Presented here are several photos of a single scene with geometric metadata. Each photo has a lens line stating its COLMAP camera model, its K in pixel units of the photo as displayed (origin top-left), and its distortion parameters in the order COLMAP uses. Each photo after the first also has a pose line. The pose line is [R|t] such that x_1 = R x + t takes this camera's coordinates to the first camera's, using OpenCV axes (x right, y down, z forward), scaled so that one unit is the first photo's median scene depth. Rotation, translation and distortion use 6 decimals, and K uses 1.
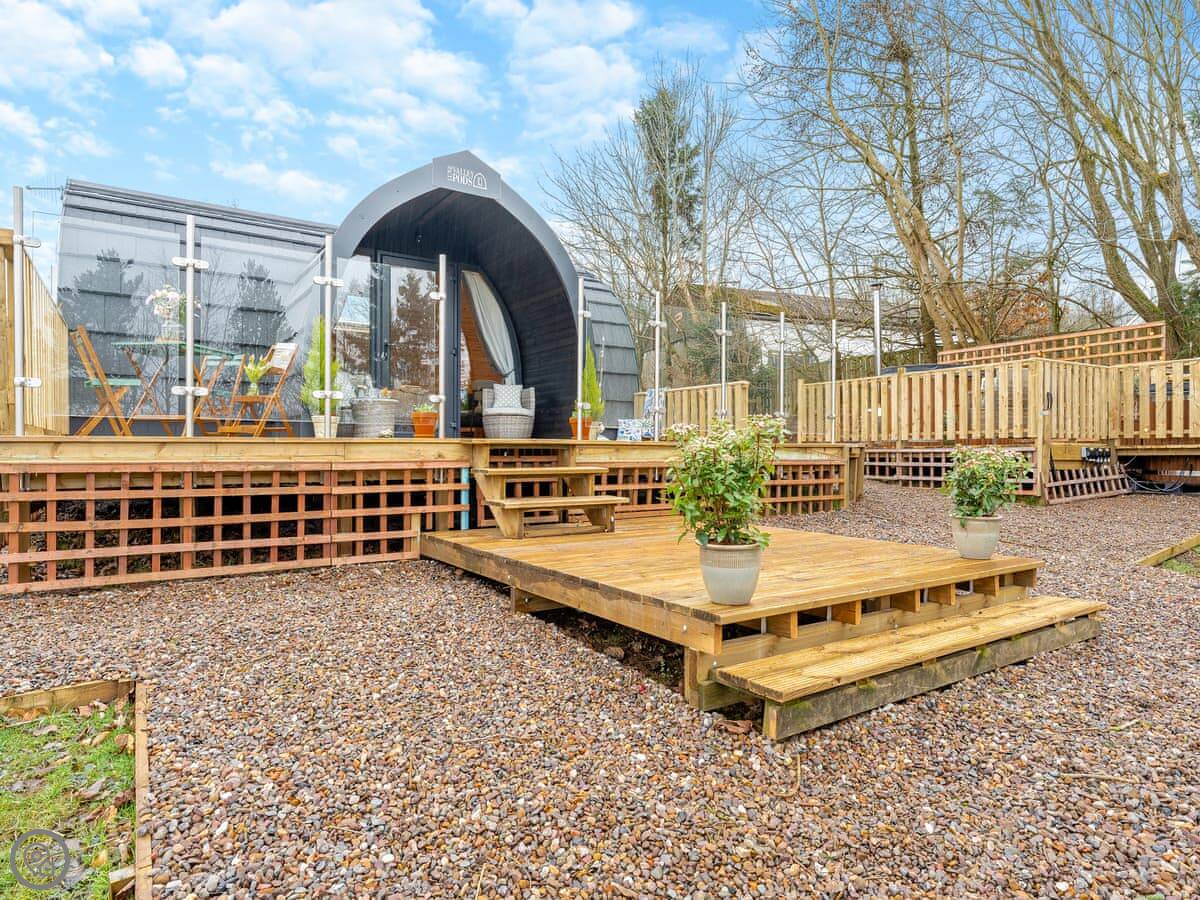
lens RADIAL K [[712.3, 0, 600.0], [0, 712.3, 450.0], [0, 0, 1]] dist [0.000702, -0.000025]
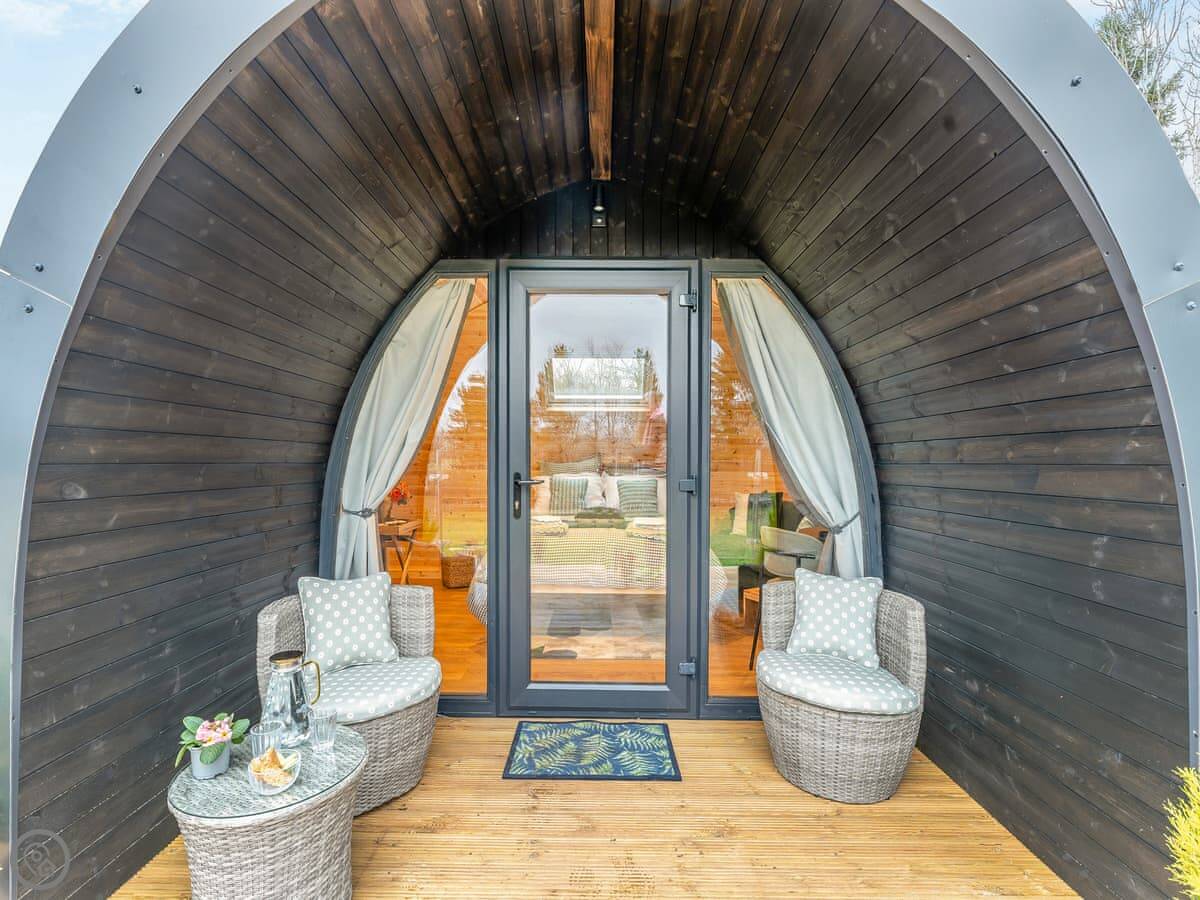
lens RADIAL K [[530.7, 0, 597.4], [0, 530.7, 450.7], [0, 0, 1]] dist [0.001301, -0.000031]
pose [[0.820689, -0.006142, -0.571342, -0.074697], [-0.005159, 0.999822, -0.018159, -0.146131], [0.571352, 0.017850, 0.820511, 0.701900]]
